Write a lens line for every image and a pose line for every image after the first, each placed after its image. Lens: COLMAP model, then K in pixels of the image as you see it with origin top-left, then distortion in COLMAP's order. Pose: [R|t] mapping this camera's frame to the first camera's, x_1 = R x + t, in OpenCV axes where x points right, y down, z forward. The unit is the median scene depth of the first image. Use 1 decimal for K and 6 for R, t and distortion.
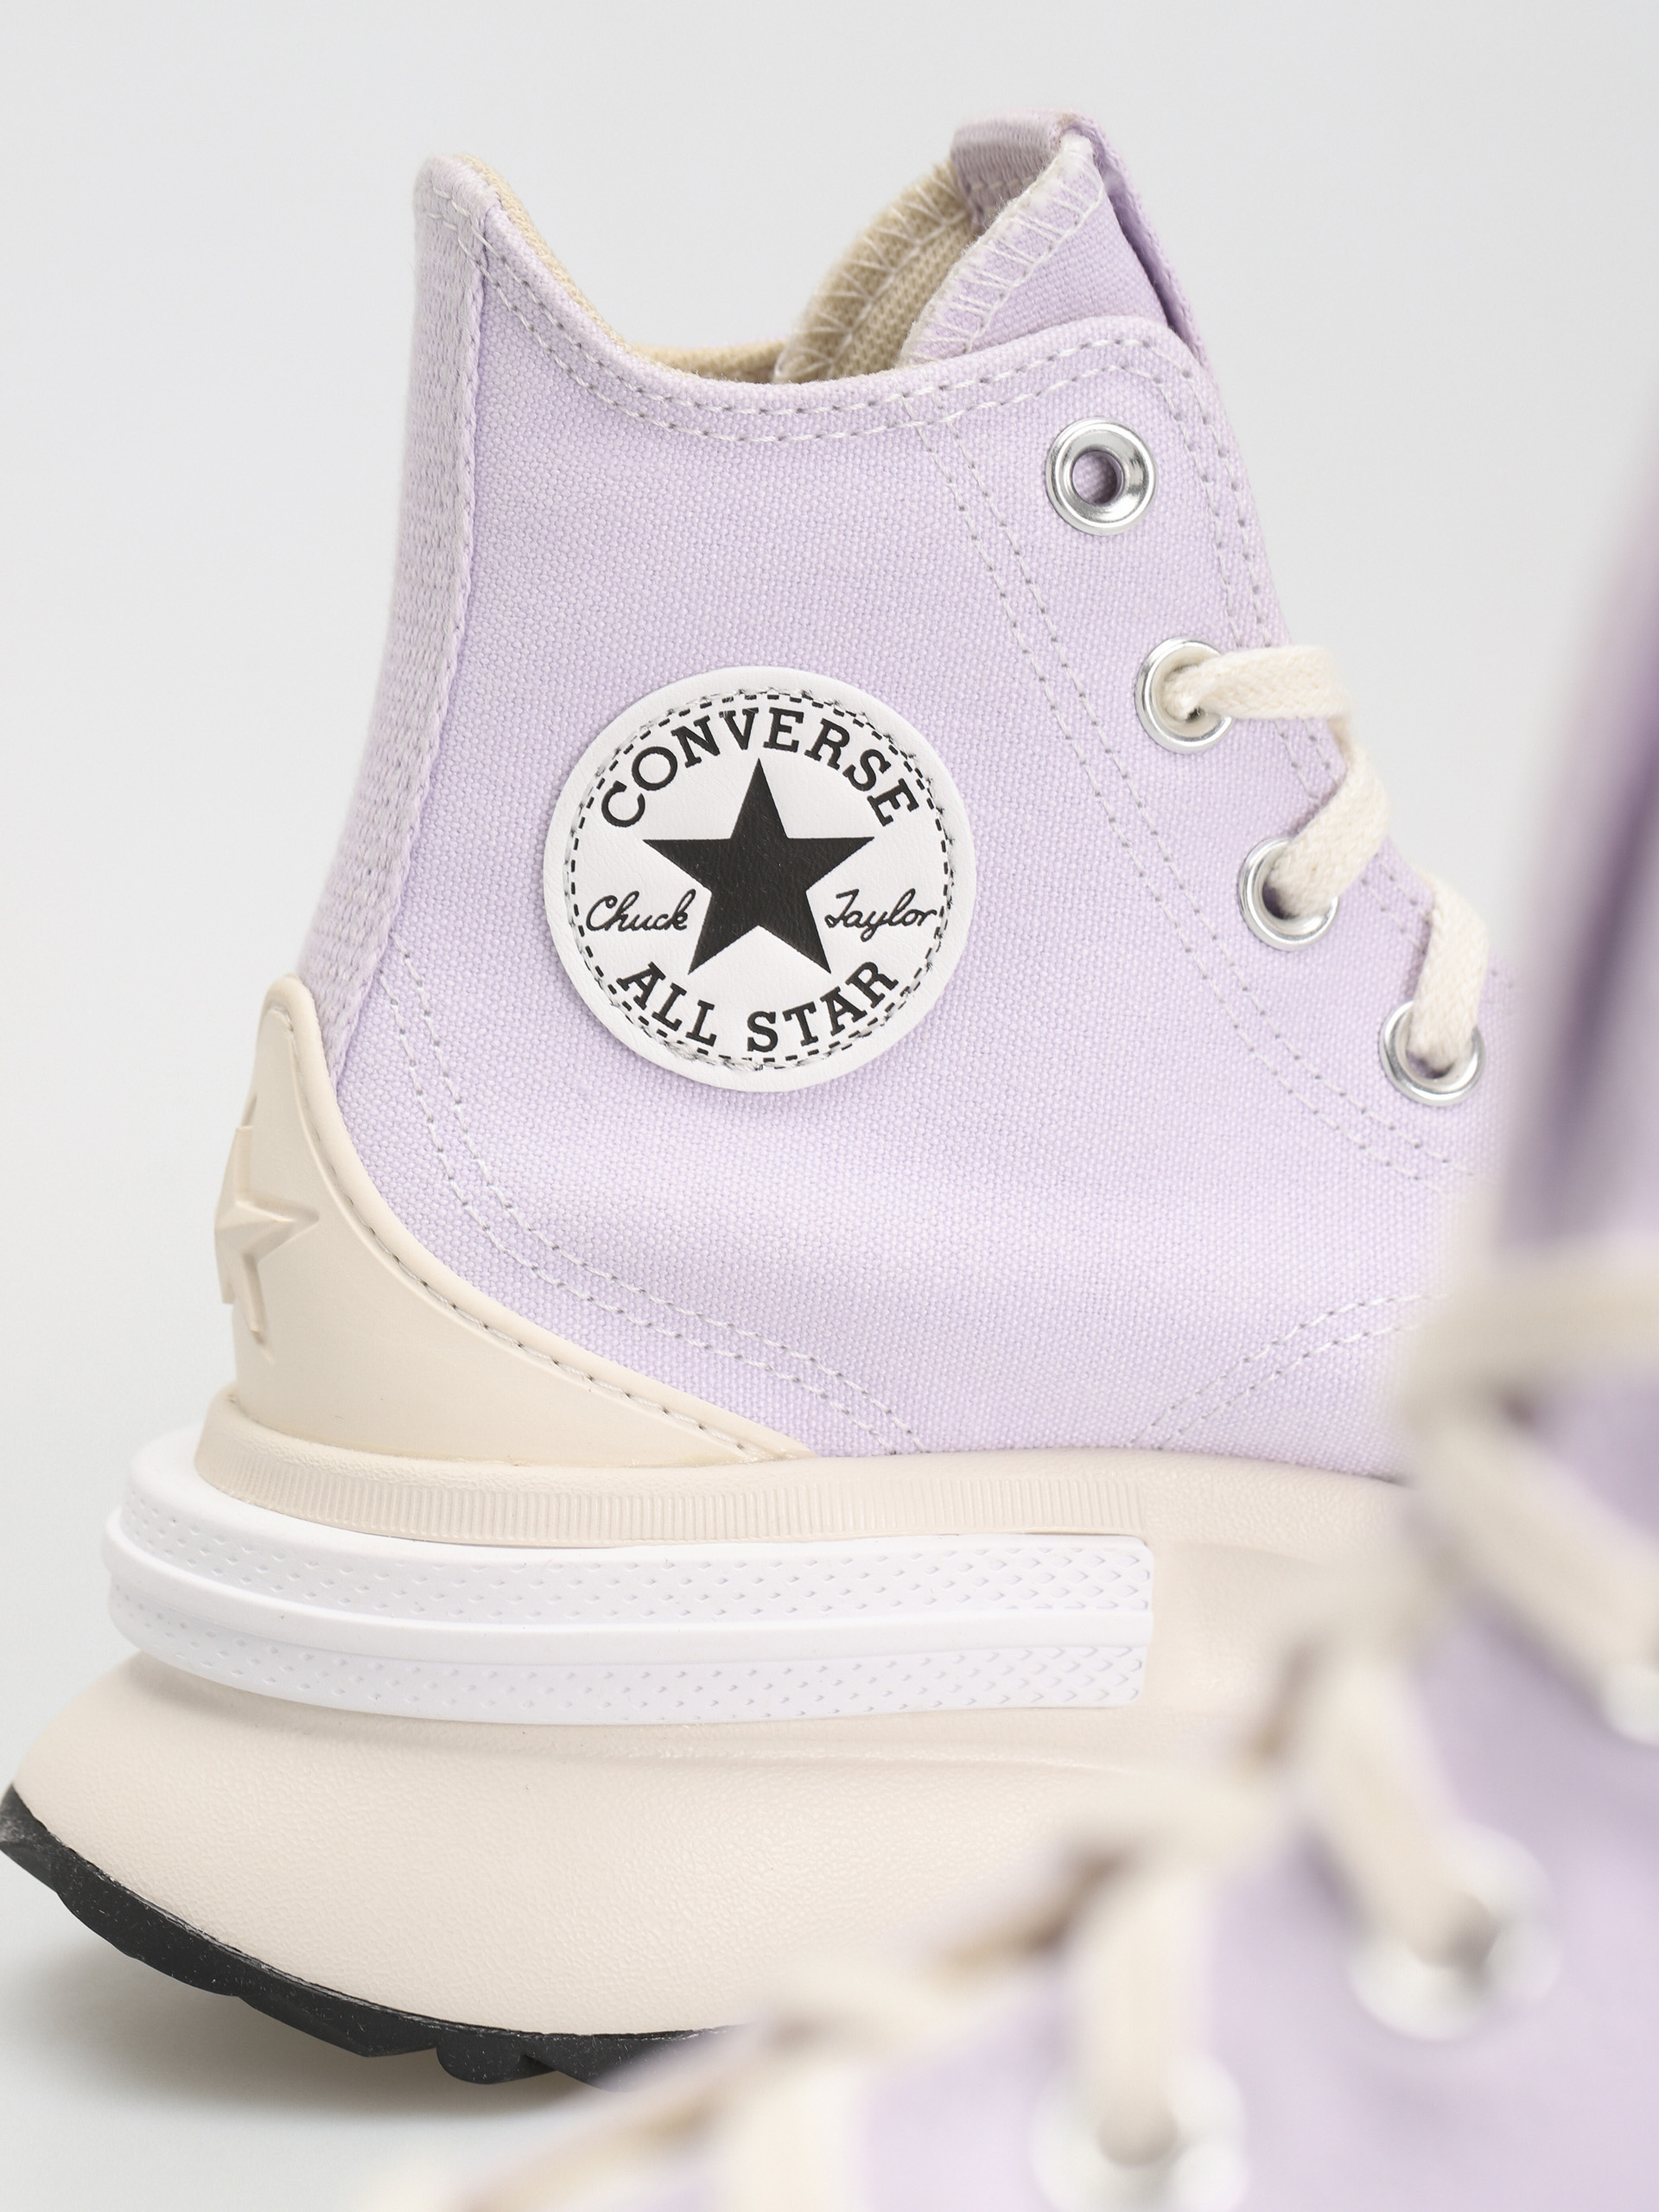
lens RADIAL K [[6951.5, 0, 829.7], [0, 6951.5, 1104.2], [0, 0, 1]] dist [0.034102, 0.000000]
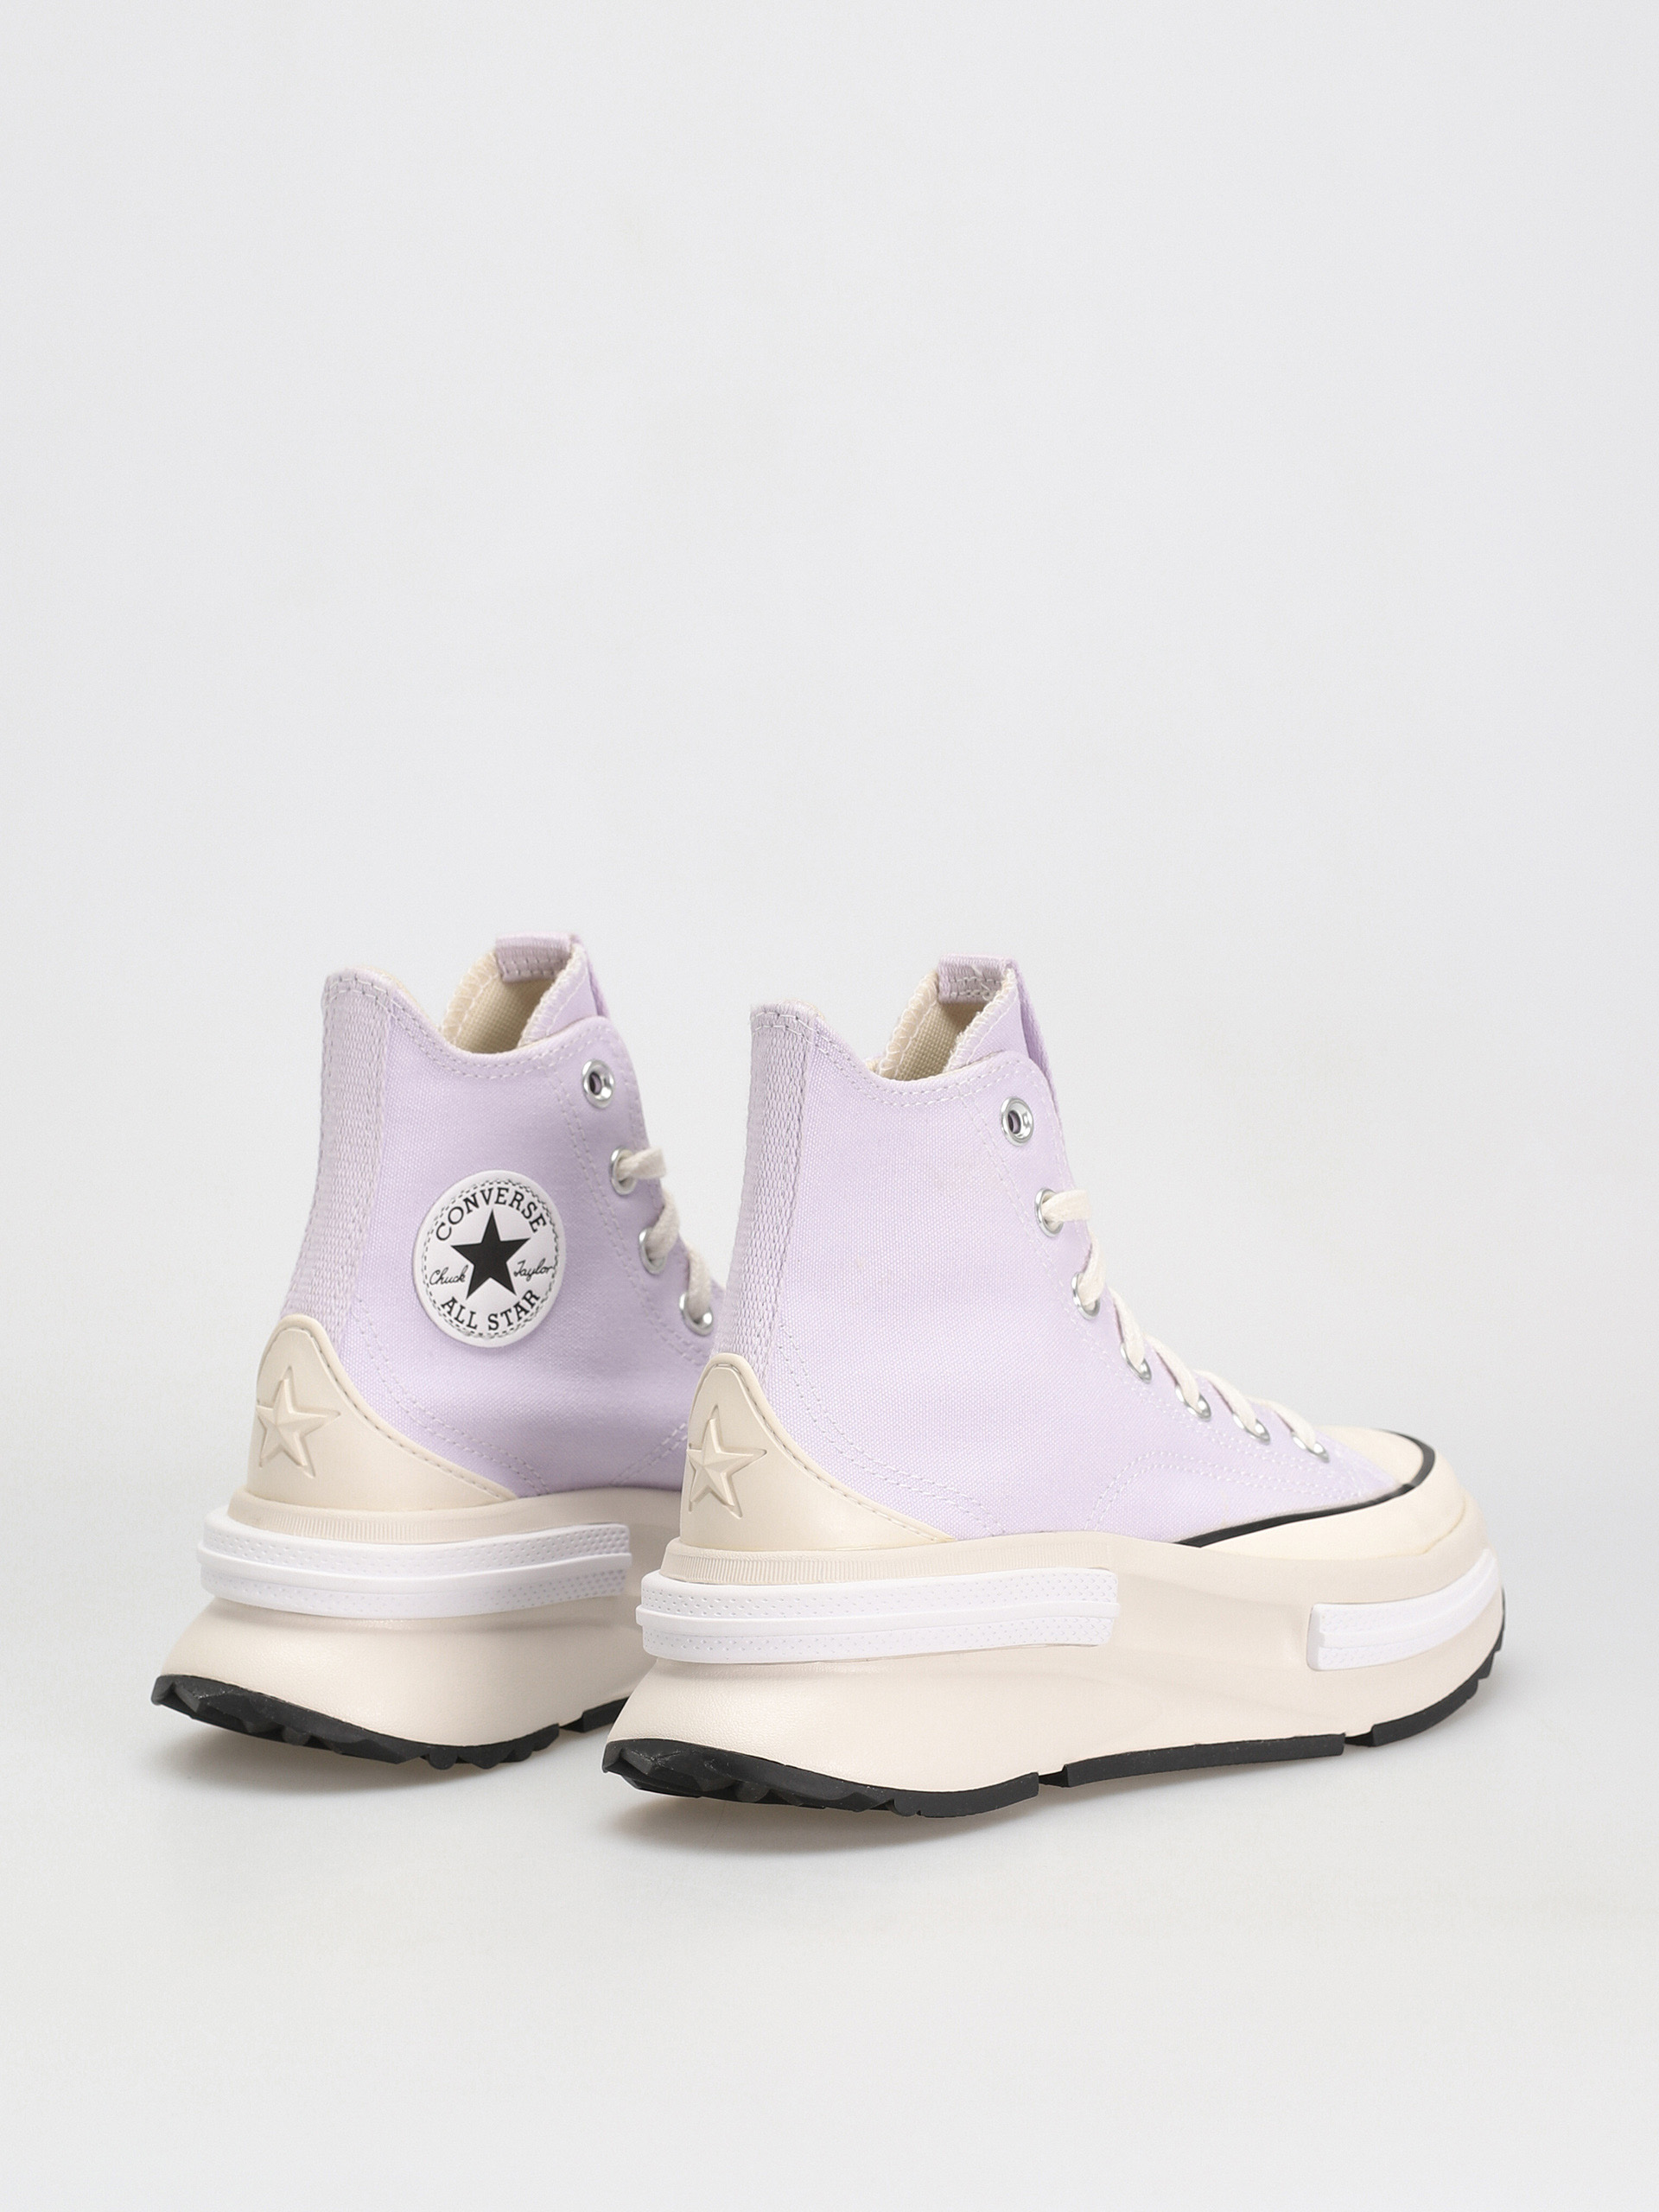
lens RADIAL K [[6951.5, 0, 829.4], [0, 6951.5, 1105.9], [0, 0, 1]] dist [0.034102, 0.000000]
pose [[0.848621, -0.058485, 0.525758, -1.172063], [0.083561, 0.996212, -0.024056, -0.017313], [-0.522360, 0.064347, 0.850294, -1.109294]]
